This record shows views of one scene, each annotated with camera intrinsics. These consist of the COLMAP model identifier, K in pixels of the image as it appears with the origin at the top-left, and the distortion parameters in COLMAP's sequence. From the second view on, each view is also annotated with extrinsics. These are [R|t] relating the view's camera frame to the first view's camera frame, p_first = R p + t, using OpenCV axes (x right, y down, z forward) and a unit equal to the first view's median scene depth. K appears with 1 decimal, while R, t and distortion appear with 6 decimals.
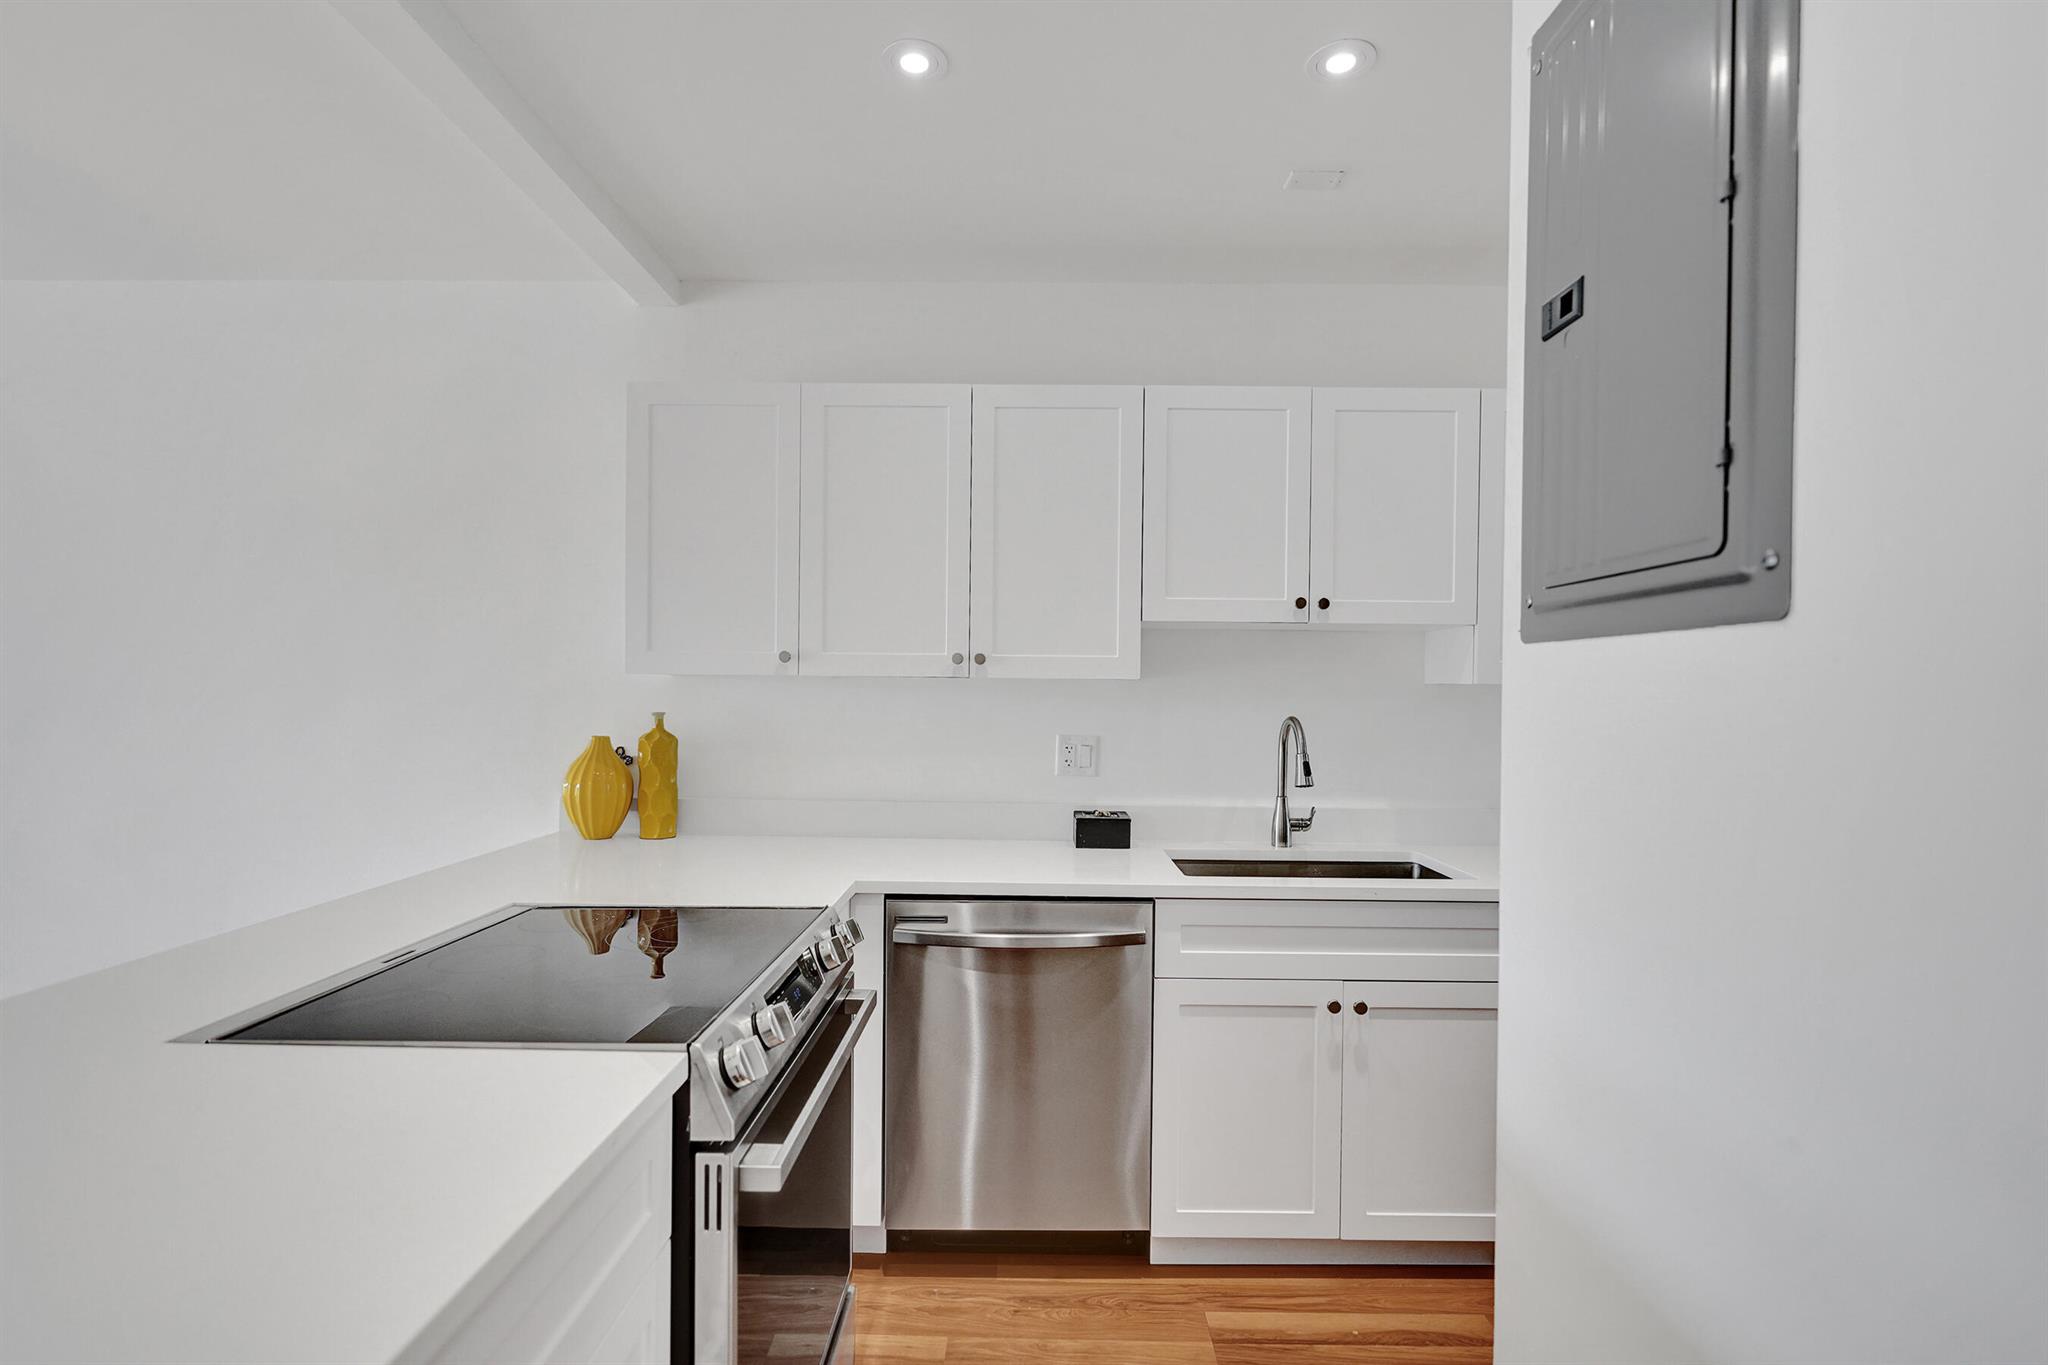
lens RADIAL K [[978.4, 0, 1033.2], [0, 978.4, 680.4], [0, 0, 1]] dist [-0.069130, 0.036469]
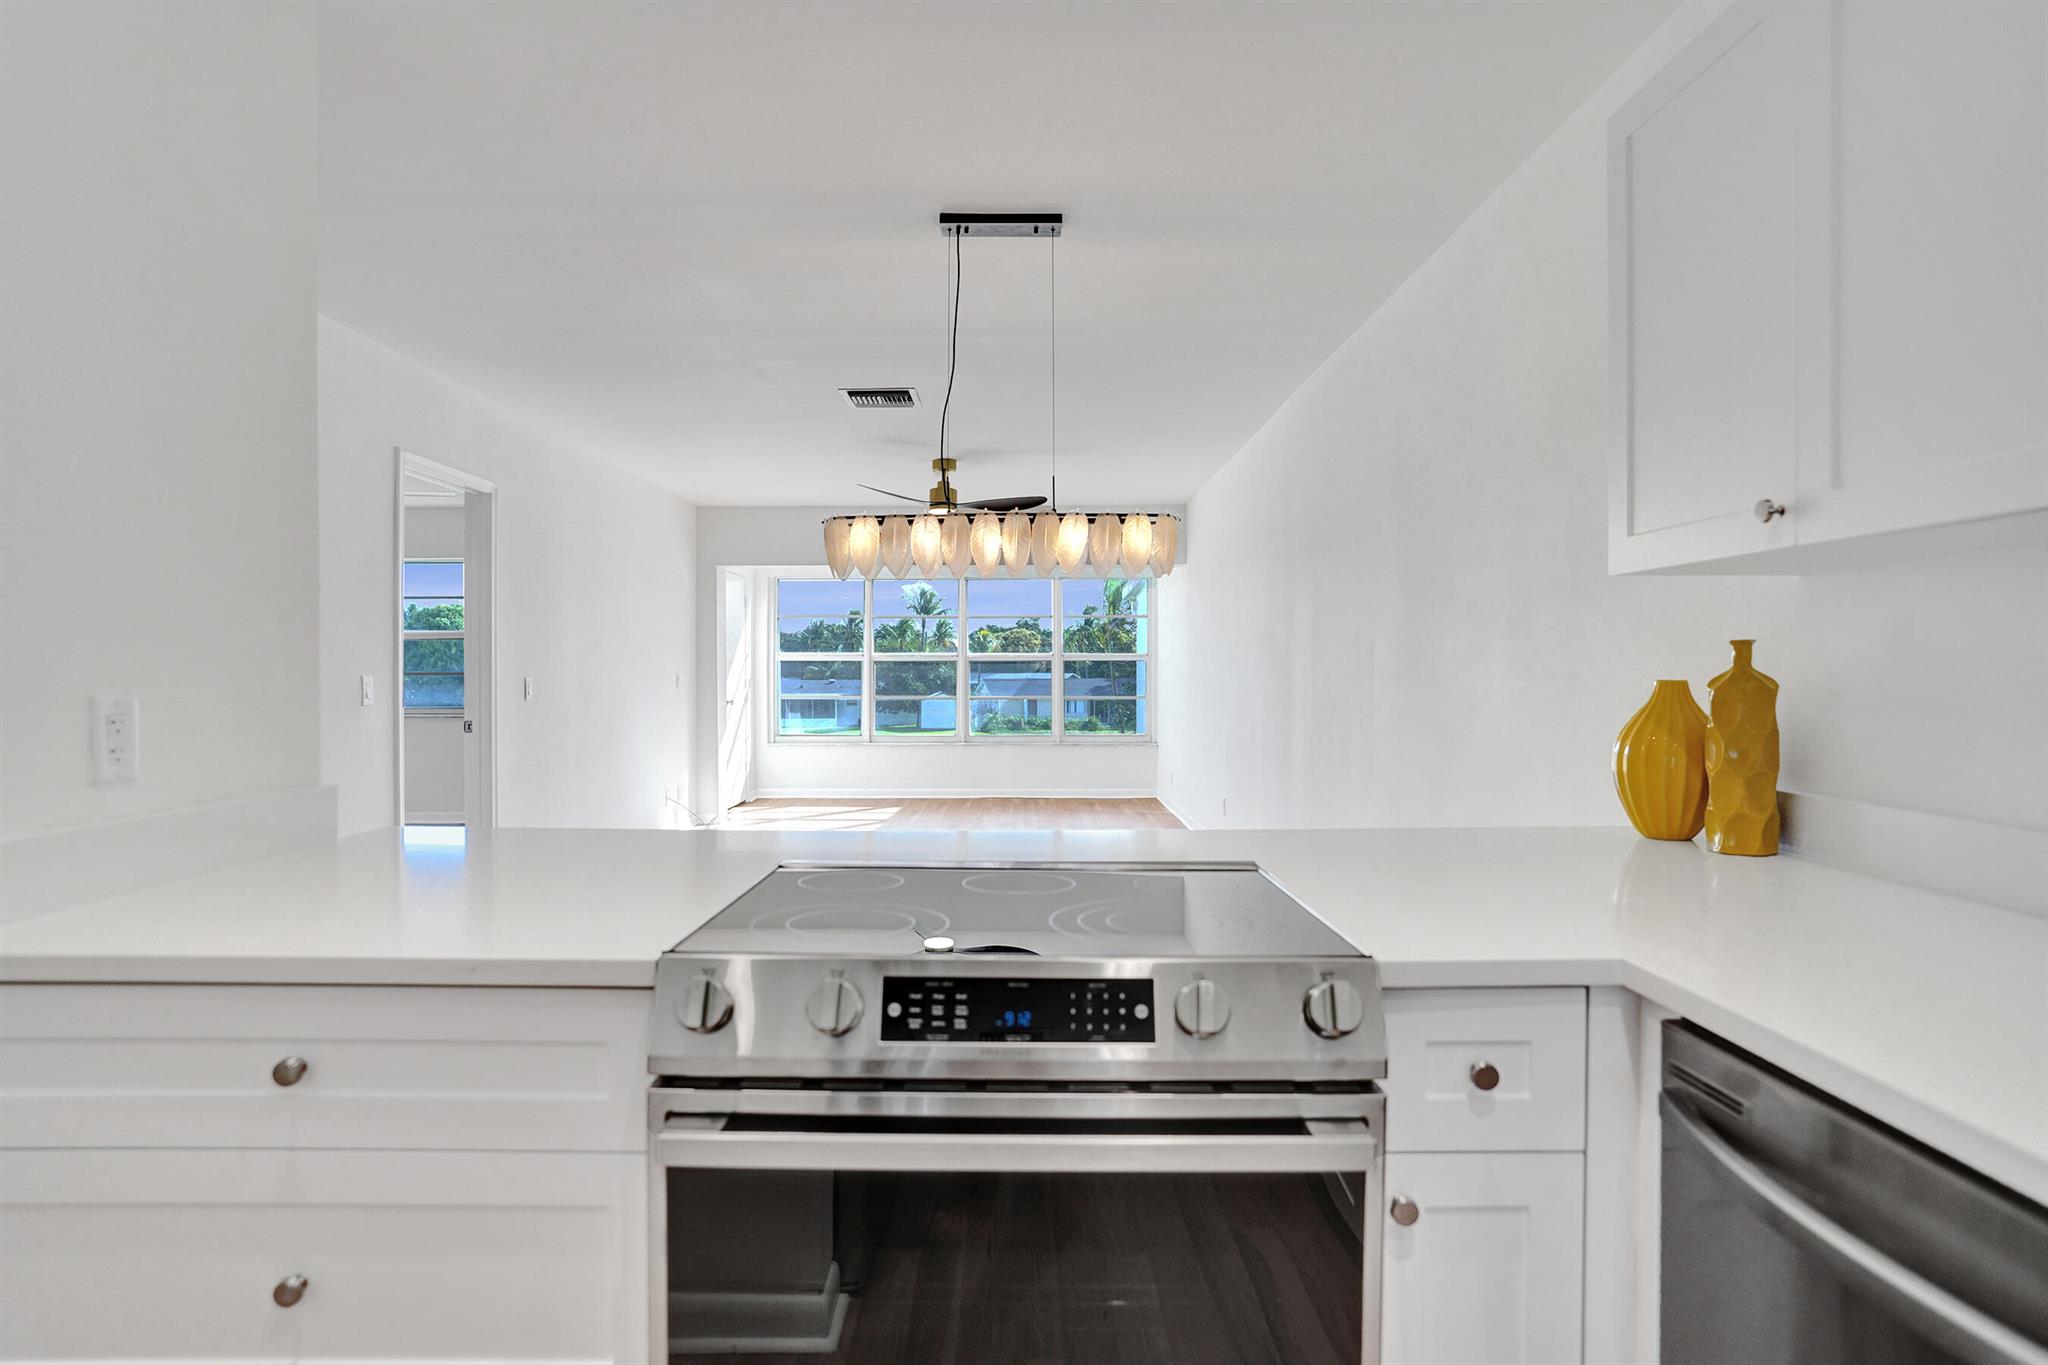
lens RADIAL K [[1118.3, 0, 1024.4], [0, 1118.3, 674.7], [0, 0, 1]] dist [0.000023, -0.000039]
pose [[0.009467, -0.013439, -0.999865, 0.297088], [0.026808, 0.999554, -0.013181, 0.052615], [0.999596, -0.026679, 0.009823, 0.567498]]
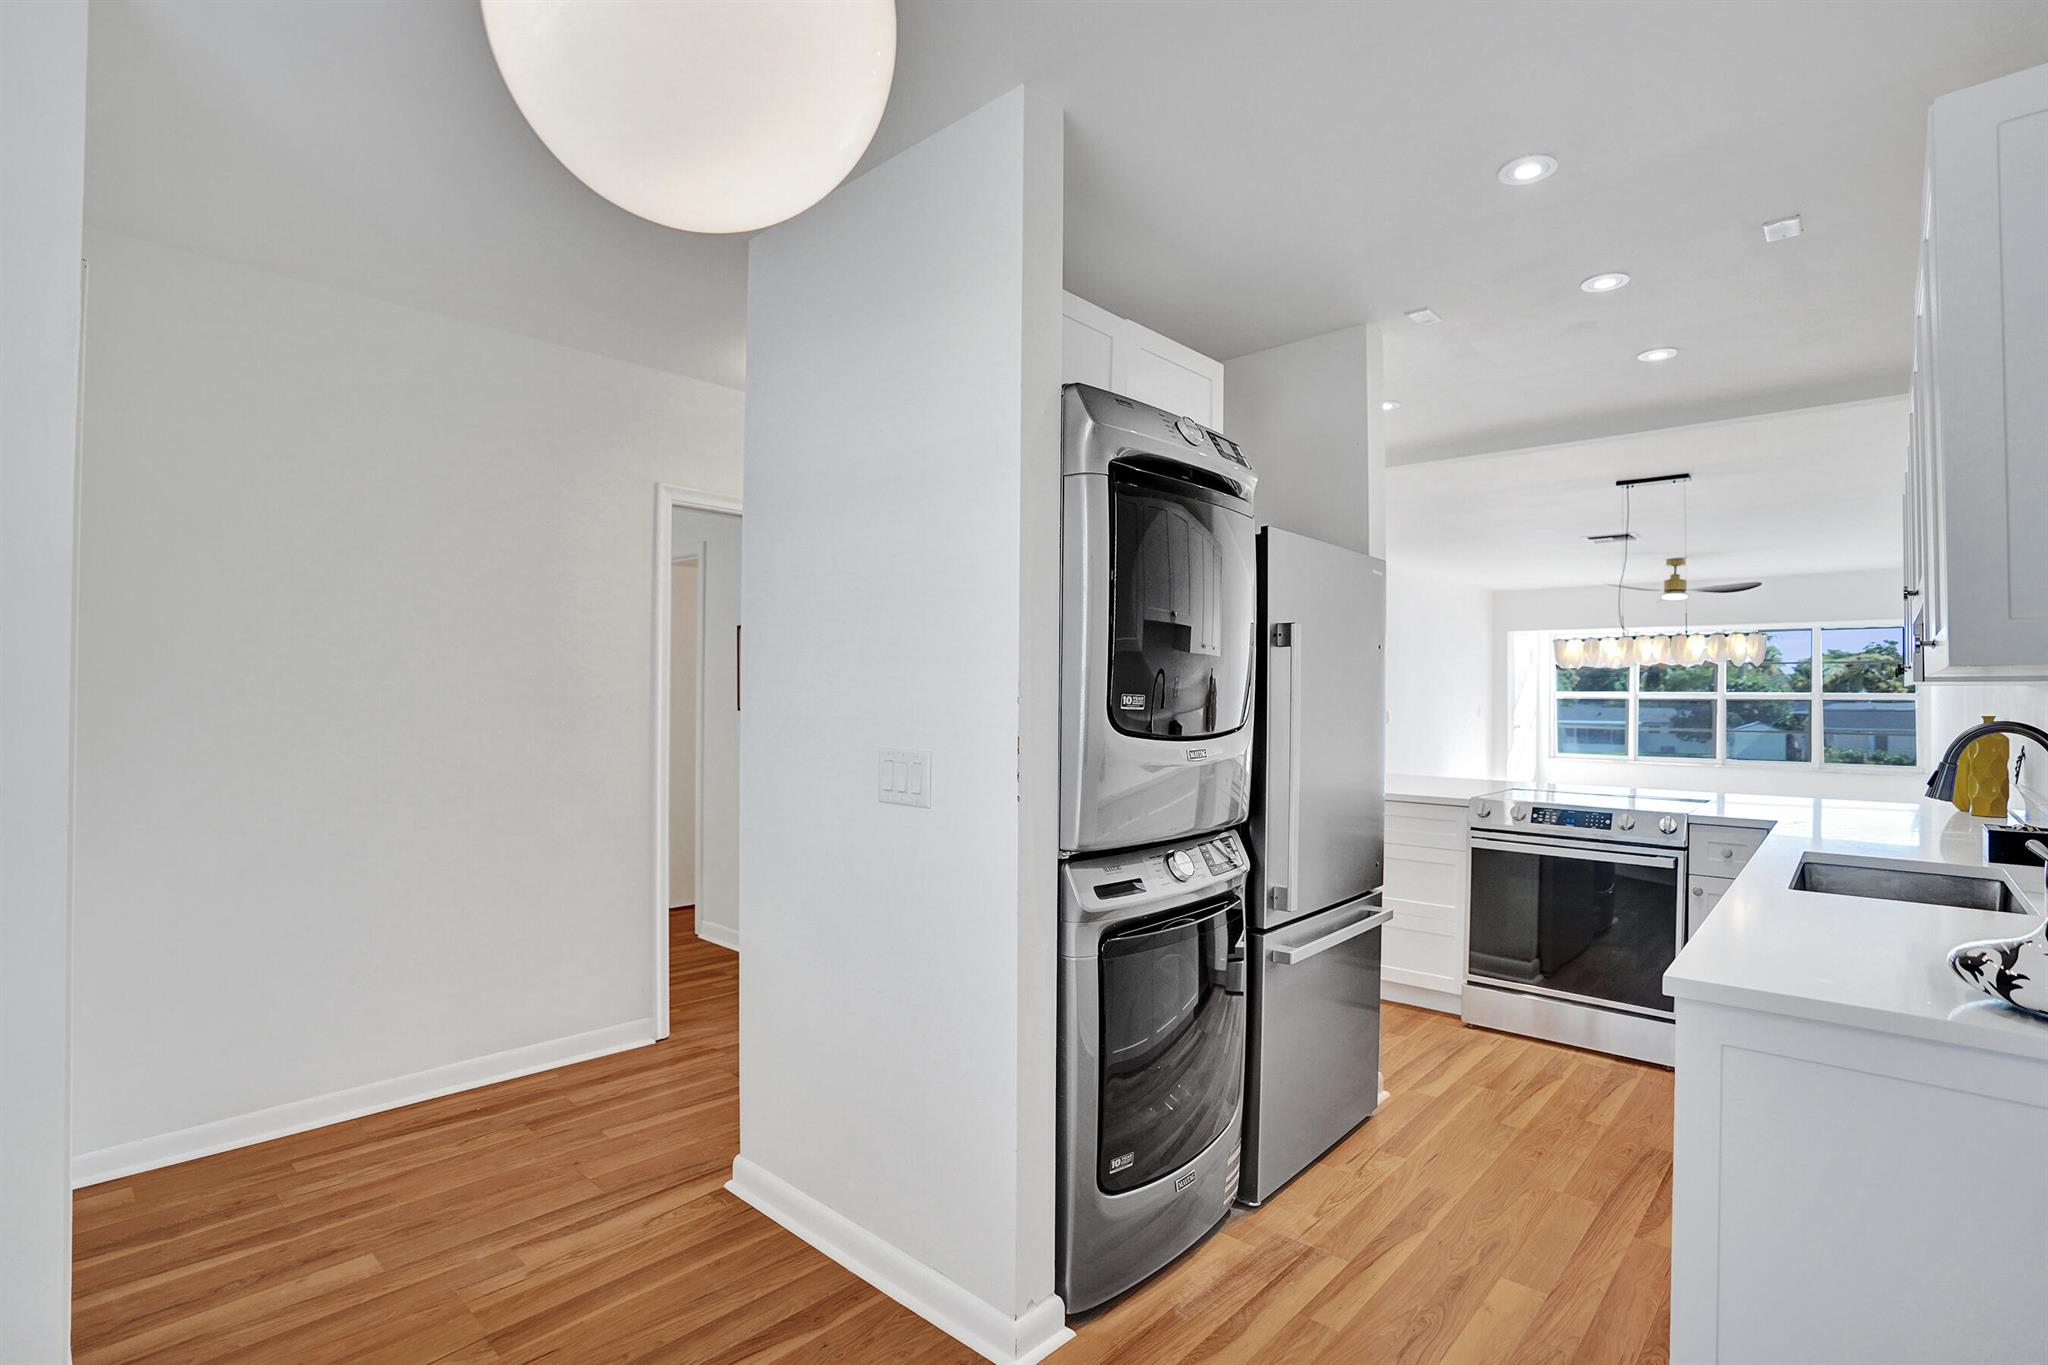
lens RADIAL K [[981.3, 0, 1024.0], [0, 981.3, 682.5], [0, 0, 1]] dist [-0.055368, 0.000161]
pose [[-0.667064, -0.031435, -0.744337, 1.378324], [-0.003332, 0.999225, -0.039214, 0.041033], [0.744993, -0.023678, -0.666652, 0.897026]]
